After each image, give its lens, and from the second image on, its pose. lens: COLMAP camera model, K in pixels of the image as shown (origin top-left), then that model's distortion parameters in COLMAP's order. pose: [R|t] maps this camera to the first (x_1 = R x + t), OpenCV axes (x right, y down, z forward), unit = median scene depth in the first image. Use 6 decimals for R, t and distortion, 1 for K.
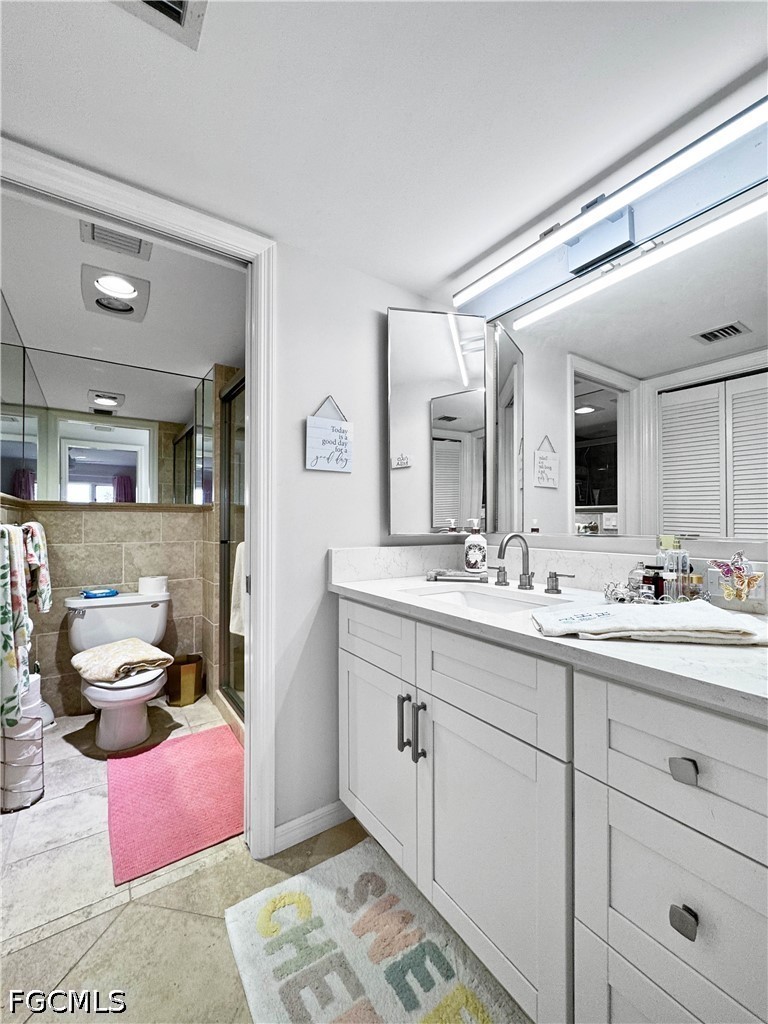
lens RADIAL K [[419.5, 0, 384.0], [0, 419.5, 512.0], [0, 0, 1]] dist [-0.012229, -0.000183]
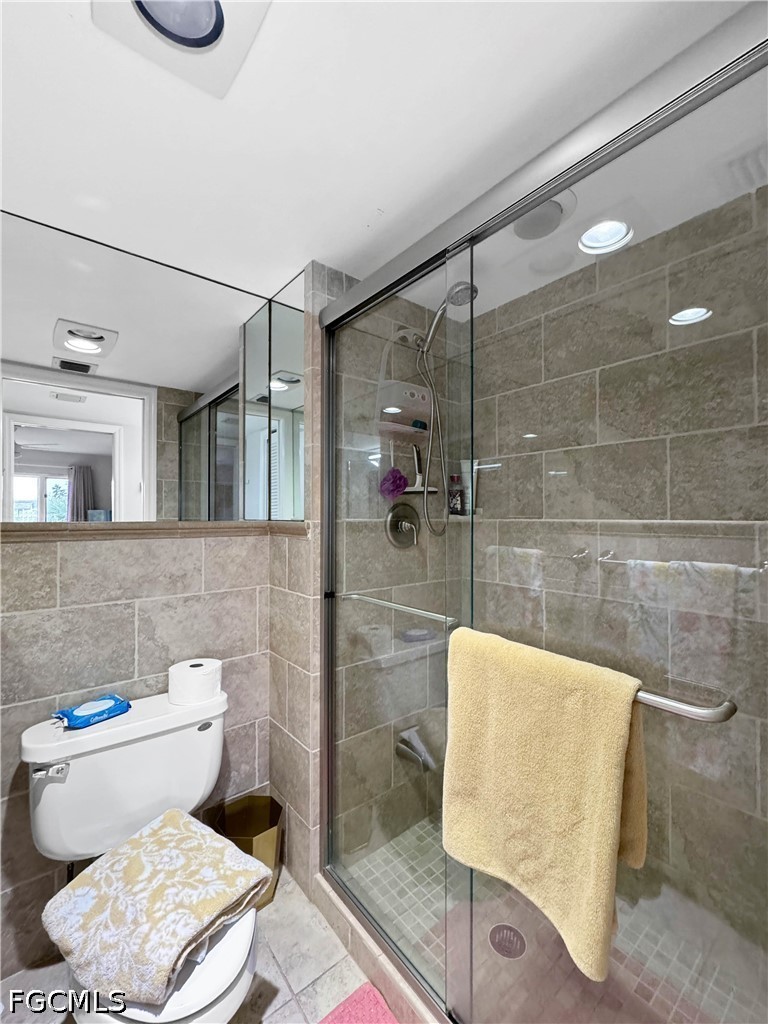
lens RADIAL K [[450.3, 0, 384.0], [0, 450.3, 512.0], [0, 0, 1]] dist [-0.002407, -0.000548]
pose [[0.998866, 0.004814, 0.047362, -0.338450], [-0.005282, 0.999938, 0.009763, -0.041186], [-0.047312, -0.010002, 0.998830, 0.421679]]
